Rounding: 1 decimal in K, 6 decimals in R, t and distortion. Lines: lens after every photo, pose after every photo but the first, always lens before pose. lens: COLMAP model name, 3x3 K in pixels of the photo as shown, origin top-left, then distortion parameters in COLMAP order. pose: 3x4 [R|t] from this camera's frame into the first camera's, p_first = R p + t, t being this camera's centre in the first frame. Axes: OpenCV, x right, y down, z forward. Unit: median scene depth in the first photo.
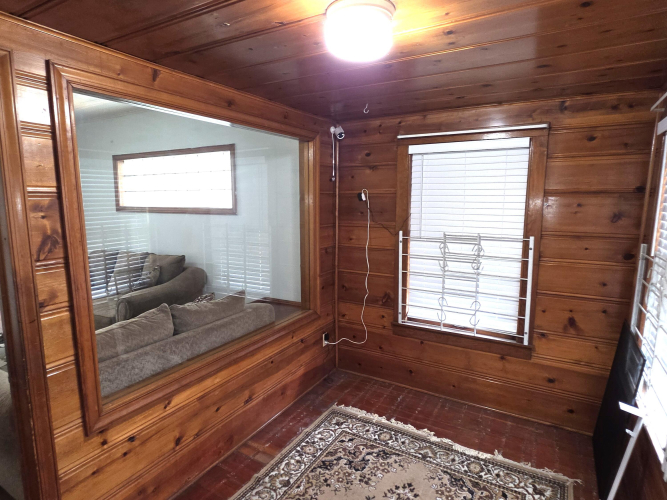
lens RADIAL K [[380.7, 0, 333.5], [0, 380.7, 250.0], [0, 0, 1]] dist [-0.007030, -0.000570]
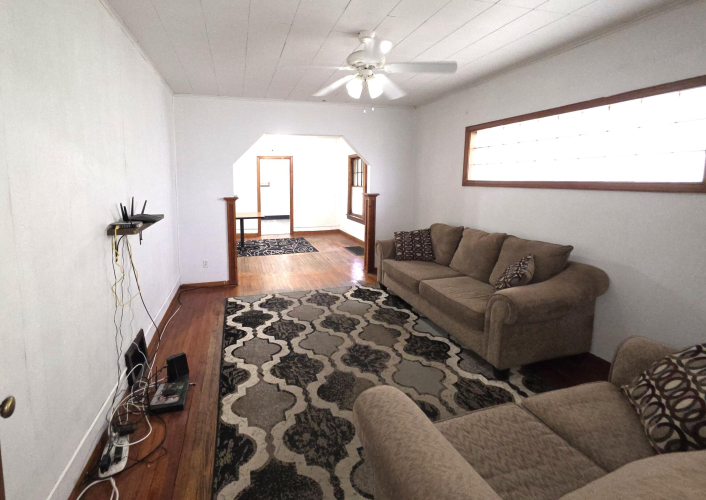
lens RADIAL K [[311.1, 0, 317.5], [0, 311.1, 210.3], [0, 0, 1]] dist [0.000157, 0.000061]
pose [[0.704851, 0.073491, -0.705538, -0.457818], [-0.100189, 0.994962, 0.003547, -0.010674], [0.702245, 0.068187, 0.708663, 0.325497]]
